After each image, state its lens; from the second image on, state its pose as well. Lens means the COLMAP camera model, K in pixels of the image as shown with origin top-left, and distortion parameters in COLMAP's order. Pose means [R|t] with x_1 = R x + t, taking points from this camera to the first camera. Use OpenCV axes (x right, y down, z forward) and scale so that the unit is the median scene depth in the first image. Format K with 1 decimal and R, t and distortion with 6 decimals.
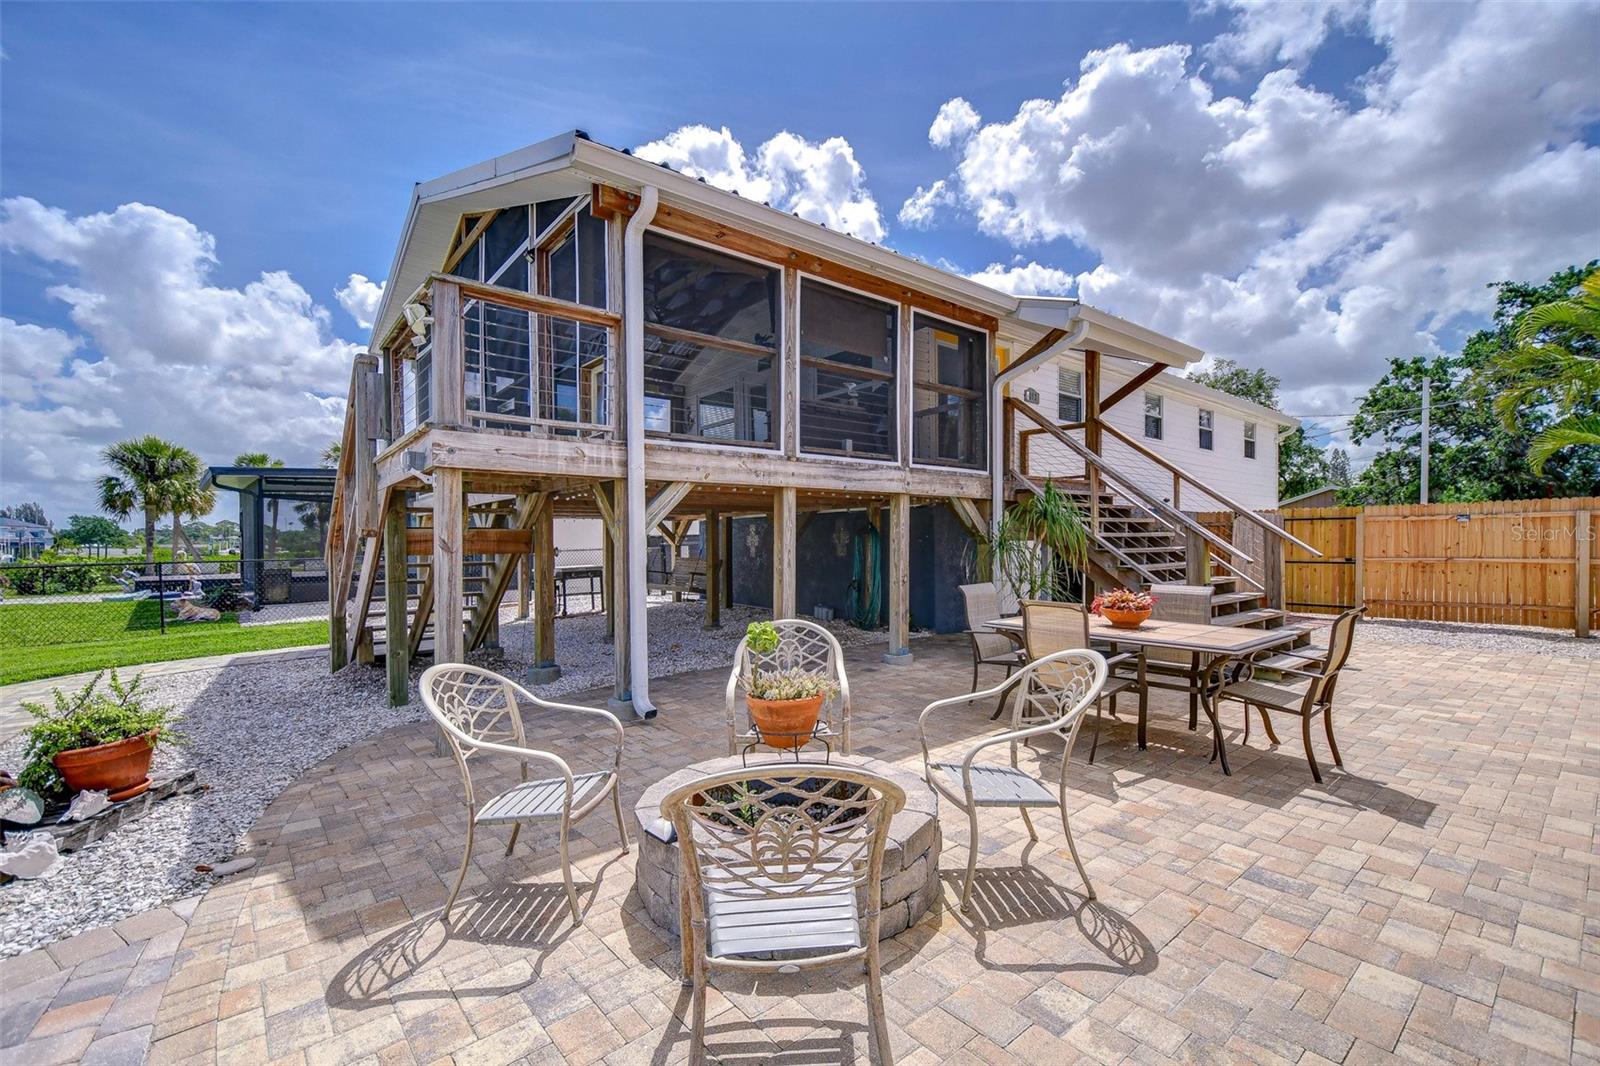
lens RADIAL K [[672.8, 0, 730.8], [0, 672.8, 559.8], [0, 0, 1]] dist [0.000161, -0.008266]
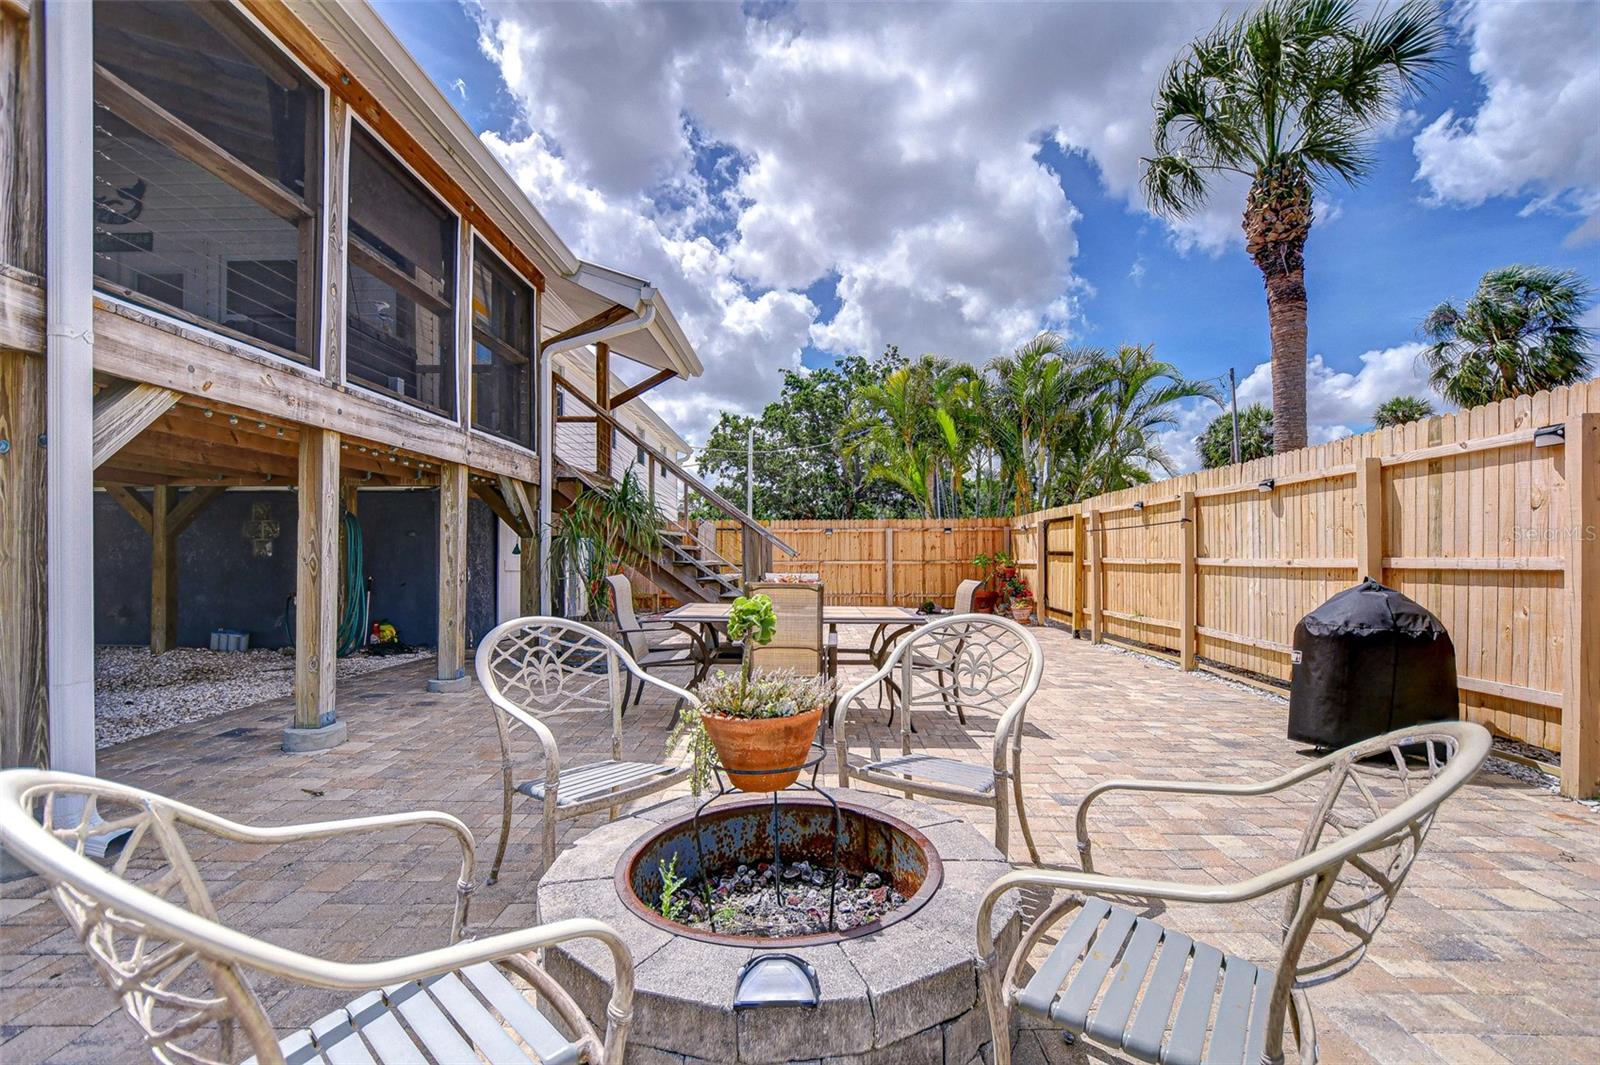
lens RADIAL K [[732.7, 0, 798.2], [0, 732.7, 559.2], [0, 0, 1]] dist [-0.000591, -0.010951]
pose [[0.610630, 0.009138, 0.791863, -0.188273], [0.007353, 0.999825, -0.017208, 0.028449], [-0.791882, 0.016330, 0.610456, 0.221477]]
